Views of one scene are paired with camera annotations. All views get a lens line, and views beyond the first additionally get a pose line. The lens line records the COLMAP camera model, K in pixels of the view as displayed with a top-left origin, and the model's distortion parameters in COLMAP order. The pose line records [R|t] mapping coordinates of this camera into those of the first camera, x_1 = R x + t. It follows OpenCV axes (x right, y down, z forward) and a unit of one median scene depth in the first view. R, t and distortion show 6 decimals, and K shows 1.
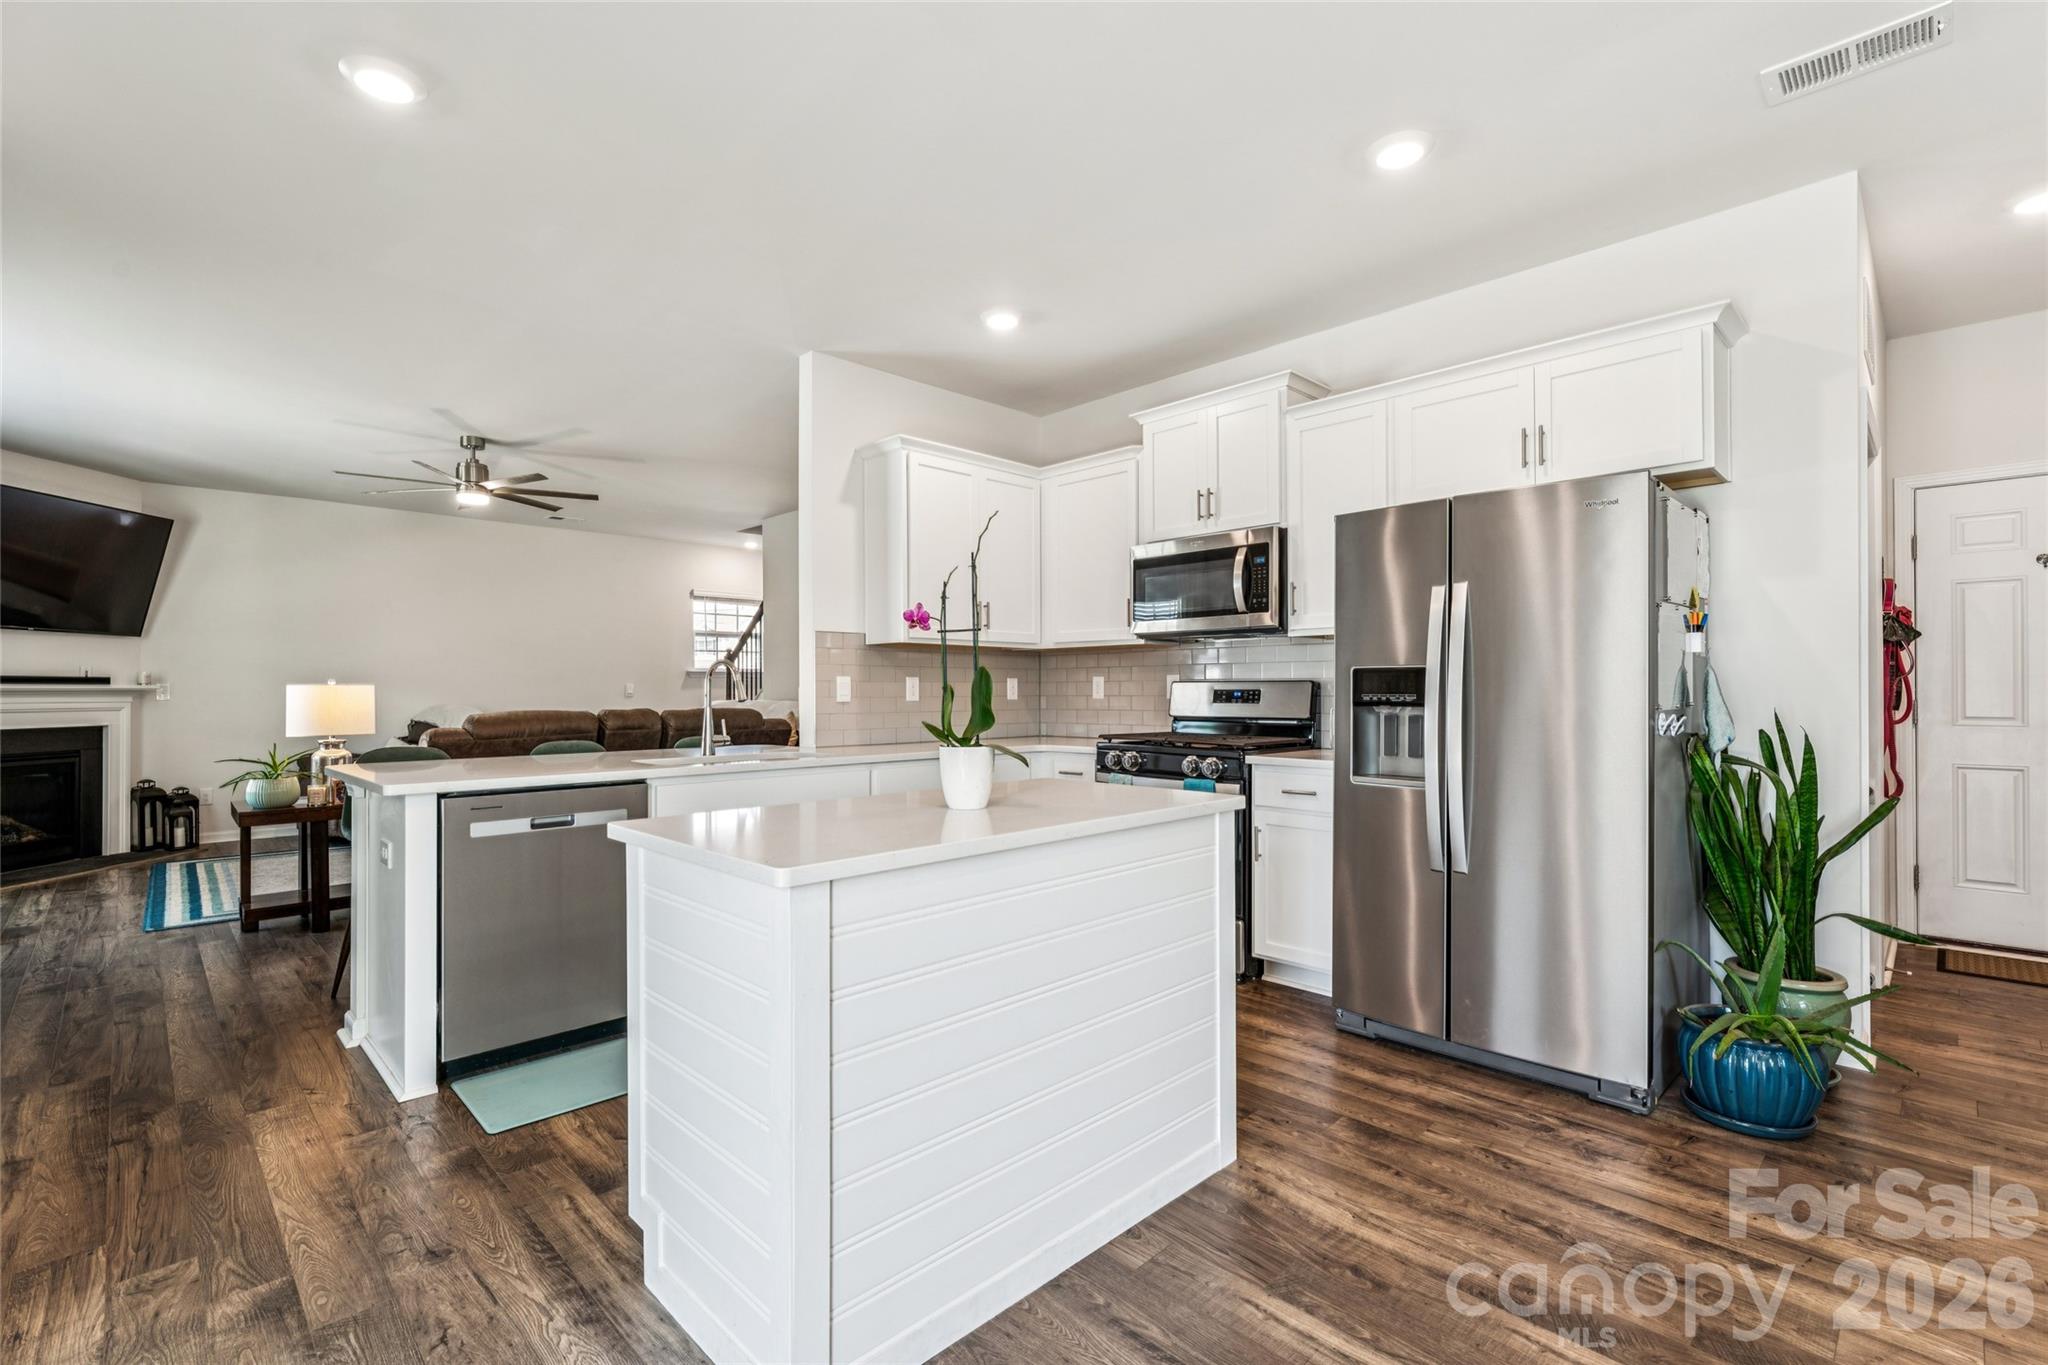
lens RADIAL K [[927.1, 0, 1025.9], [0, 927.1, 684.5], [0, 0, 1]] dist [0.004448, 0.000758]
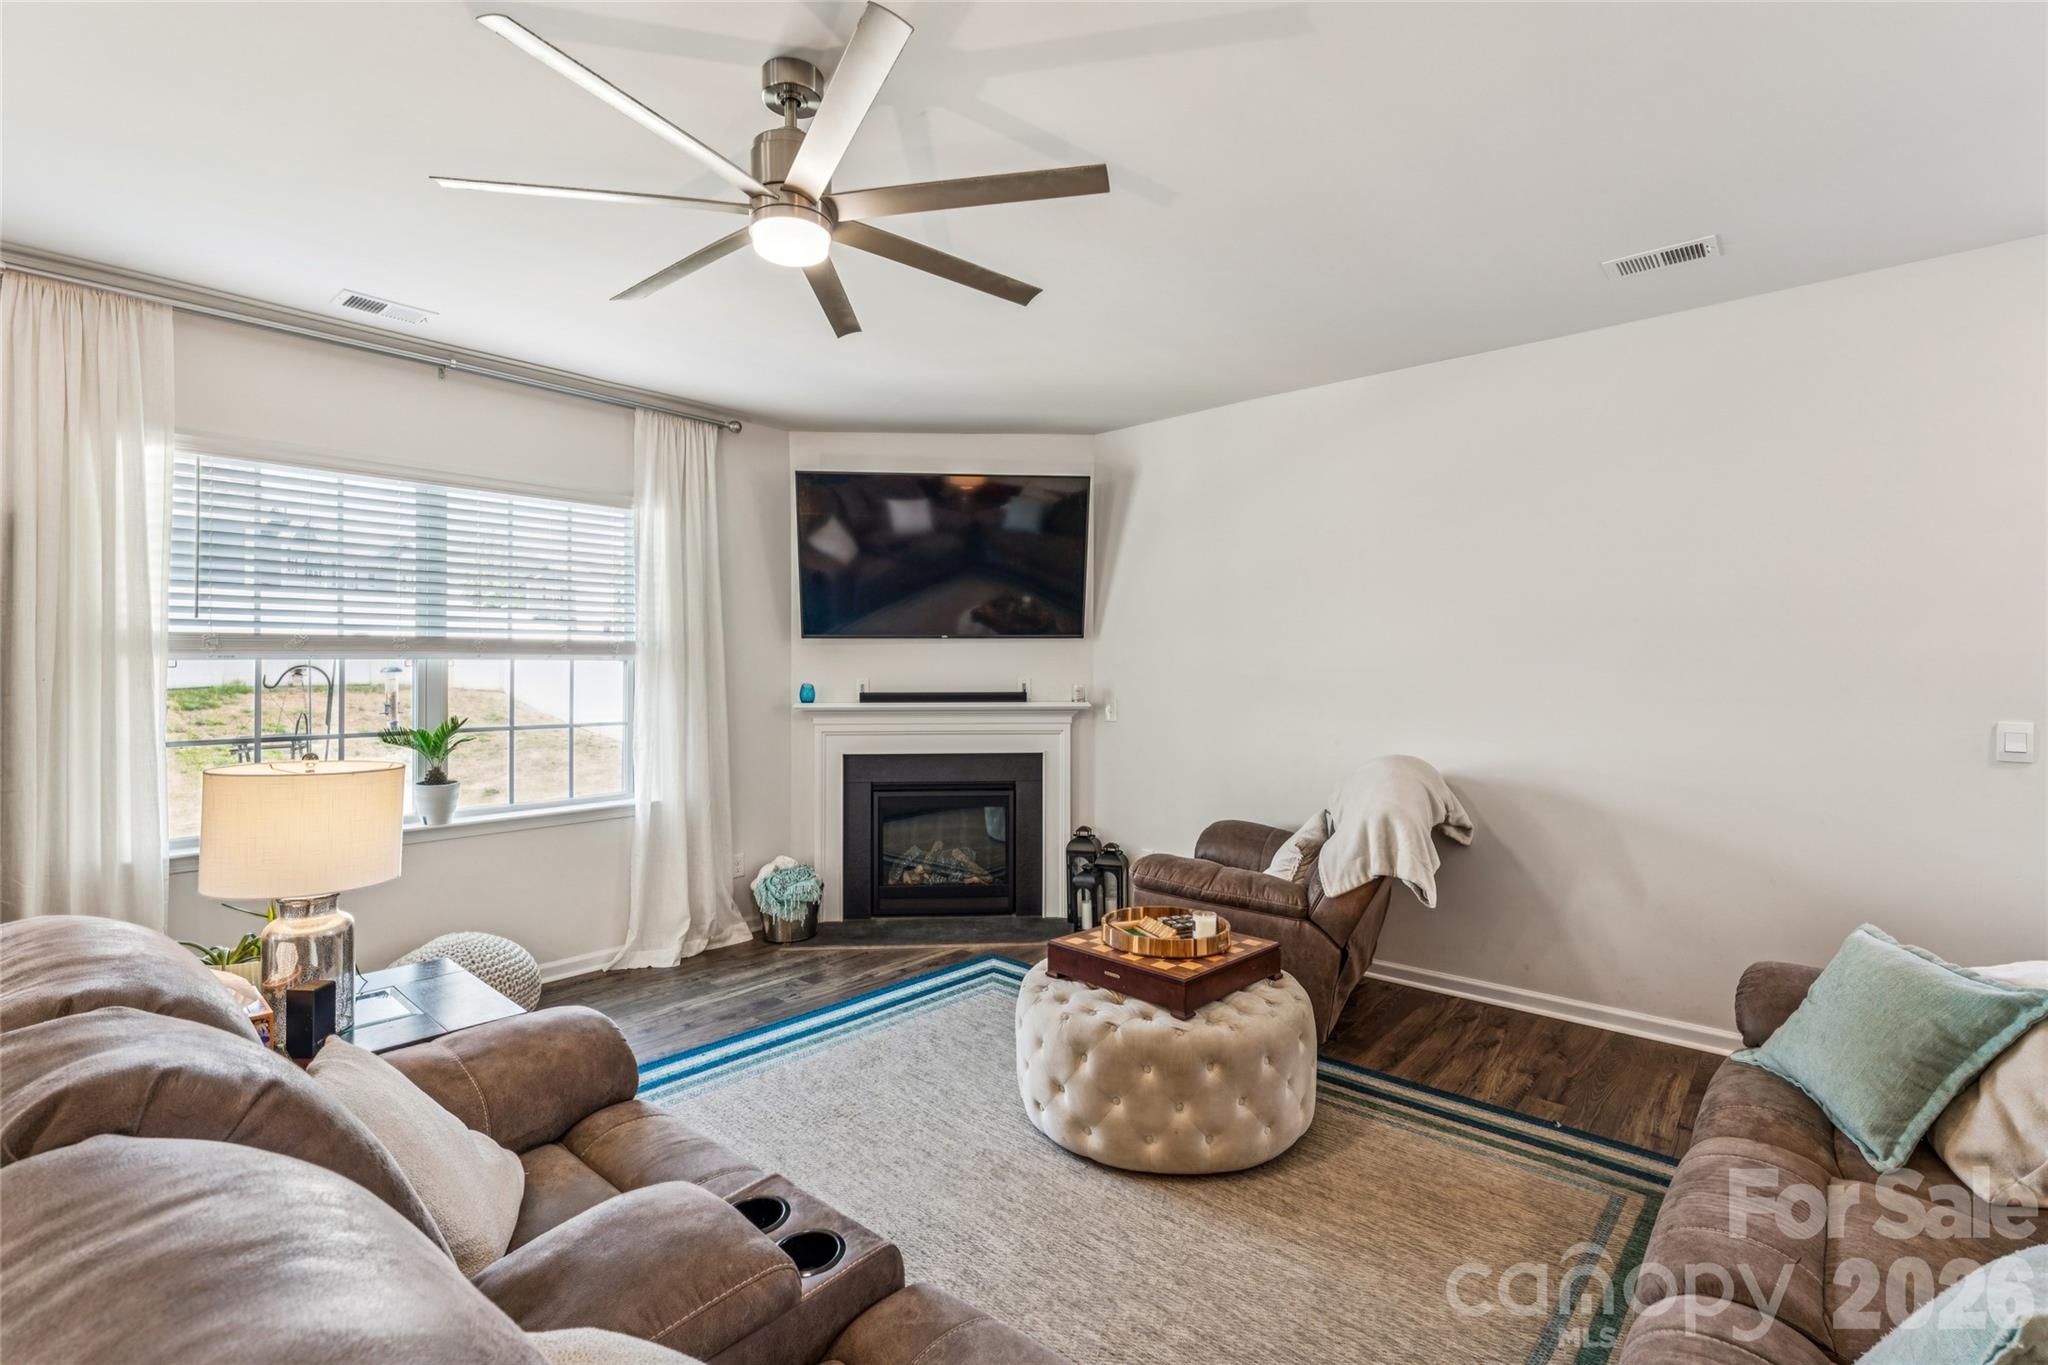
lens RADIAL K [[927.1, 0, 1024.1], [0, 927.1, 661.2], [0, 0, 1]] dist [0.004448, 0.000758]
pose [[0.081318, -0.005252, -0.996674, -0.198200], [0.007572, 0.999961, -0.004651, -0.029630], [0.996659, -0.007168, 0.081355, 0.908976]]
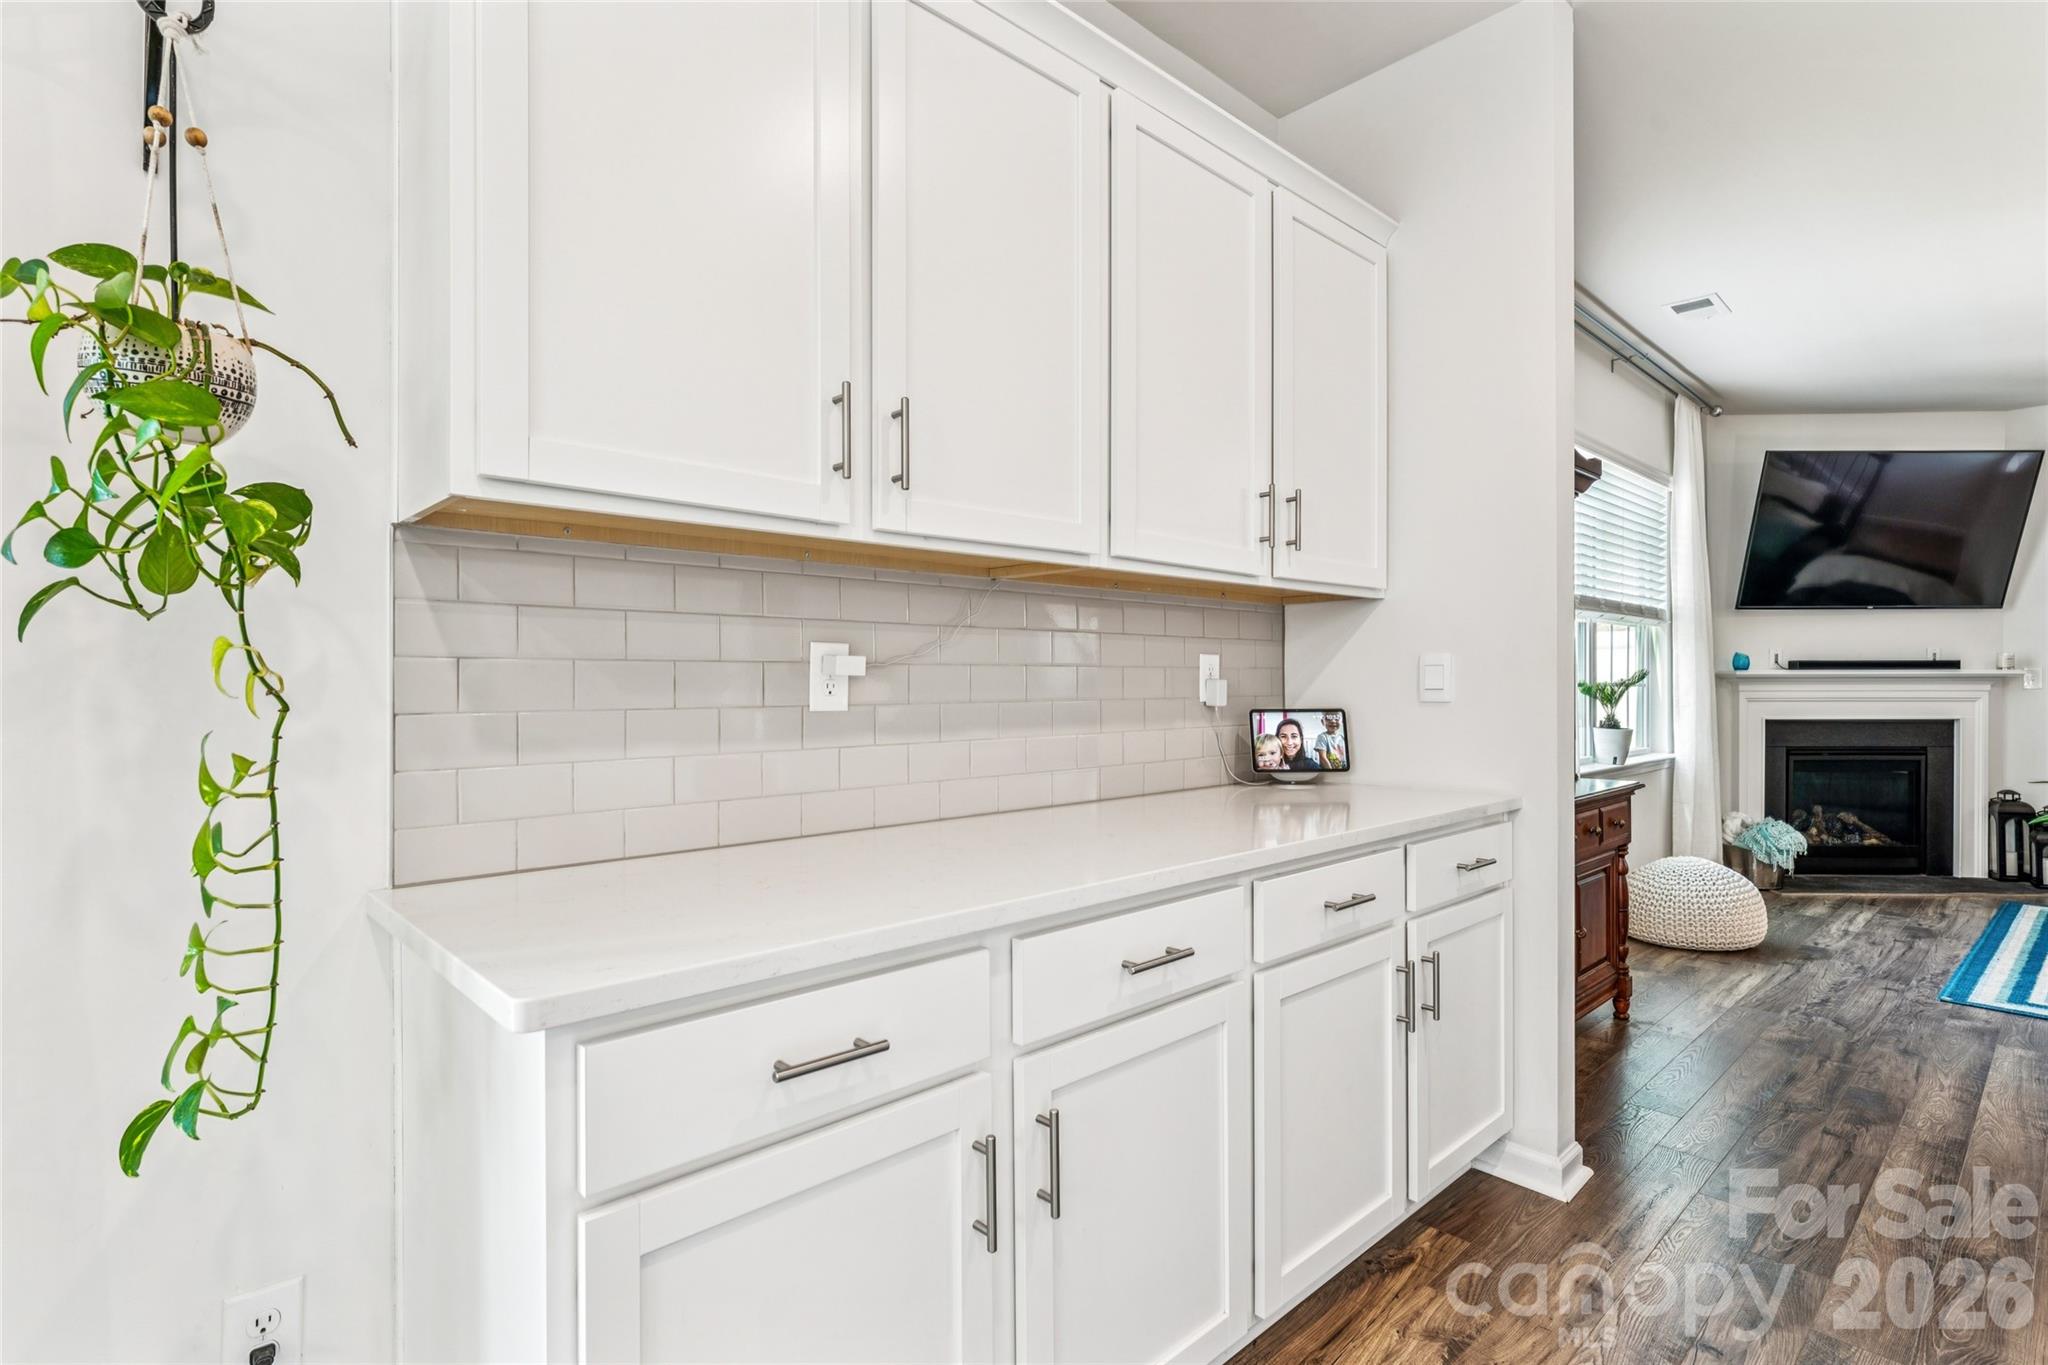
lens RADIAL K [[994.6, 0, 1026.1], [0, 994.6, 686.4], [0, 0, 1]] dist [0.003871, 0.000791]
pose [[-0.020747, 0.009532, -0.999739, -0.090558], [0.007787, 0.999926, 0.009372, 0.000738], [0.999754, -0.007590, -0.020819, 0.196052]]
